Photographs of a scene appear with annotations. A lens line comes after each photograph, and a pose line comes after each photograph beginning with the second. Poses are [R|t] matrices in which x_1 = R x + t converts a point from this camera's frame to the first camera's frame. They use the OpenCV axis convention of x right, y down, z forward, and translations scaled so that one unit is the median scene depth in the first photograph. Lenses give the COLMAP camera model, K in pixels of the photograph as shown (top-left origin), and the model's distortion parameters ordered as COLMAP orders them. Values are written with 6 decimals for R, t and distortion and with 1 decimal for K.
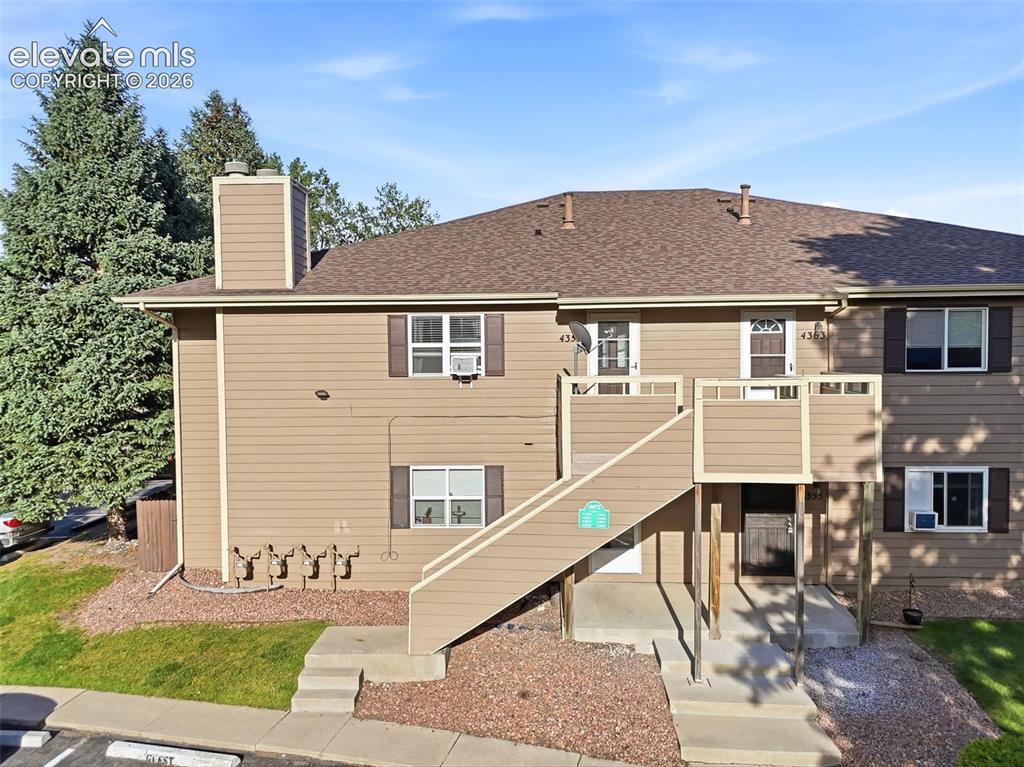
lens RADIAL K [[776.4, 0, 511.9], [0, 776.4, 388.2], [0, 0, 1]] dist [0.036310, -0.019794]
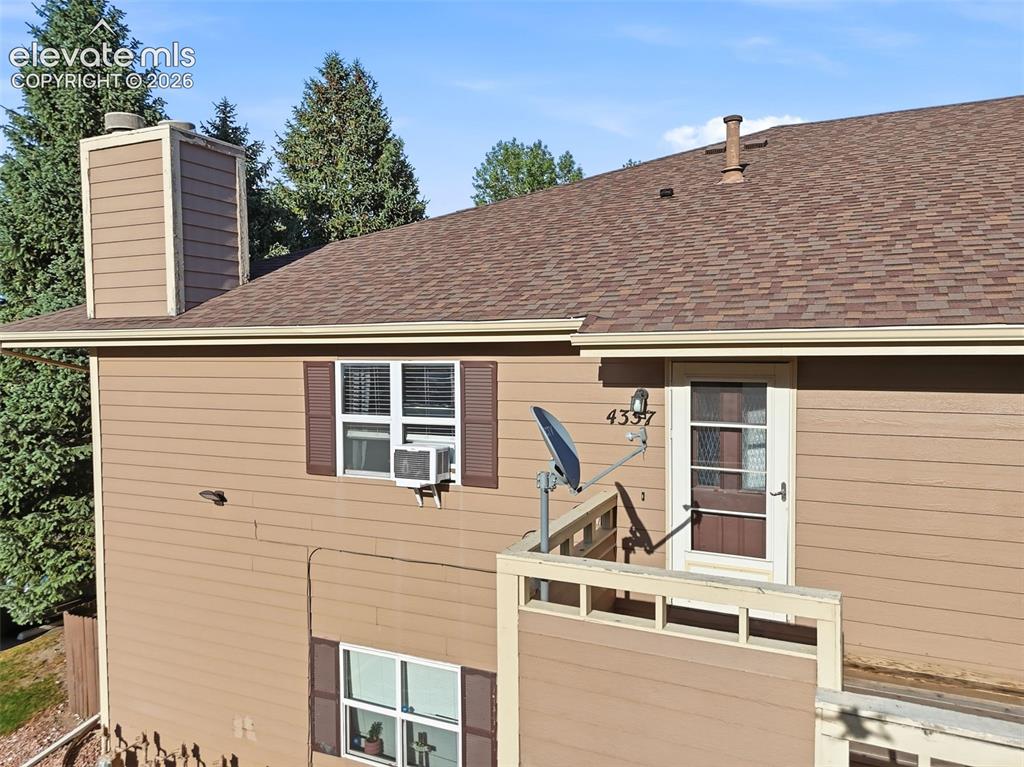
lens RADIAL K [[776.4, 0, 506.4], [0, 776.4, 375.4], [0, 0, 1]] dist [0.036310, -0.019794]
pose [[0.915679, 0.017364, -0.401536, 0.188711], [-0.019064, 0.999818, -0.000240, -0.086419], [0.401459, 0.007874, 0.915843, 0.555883]]
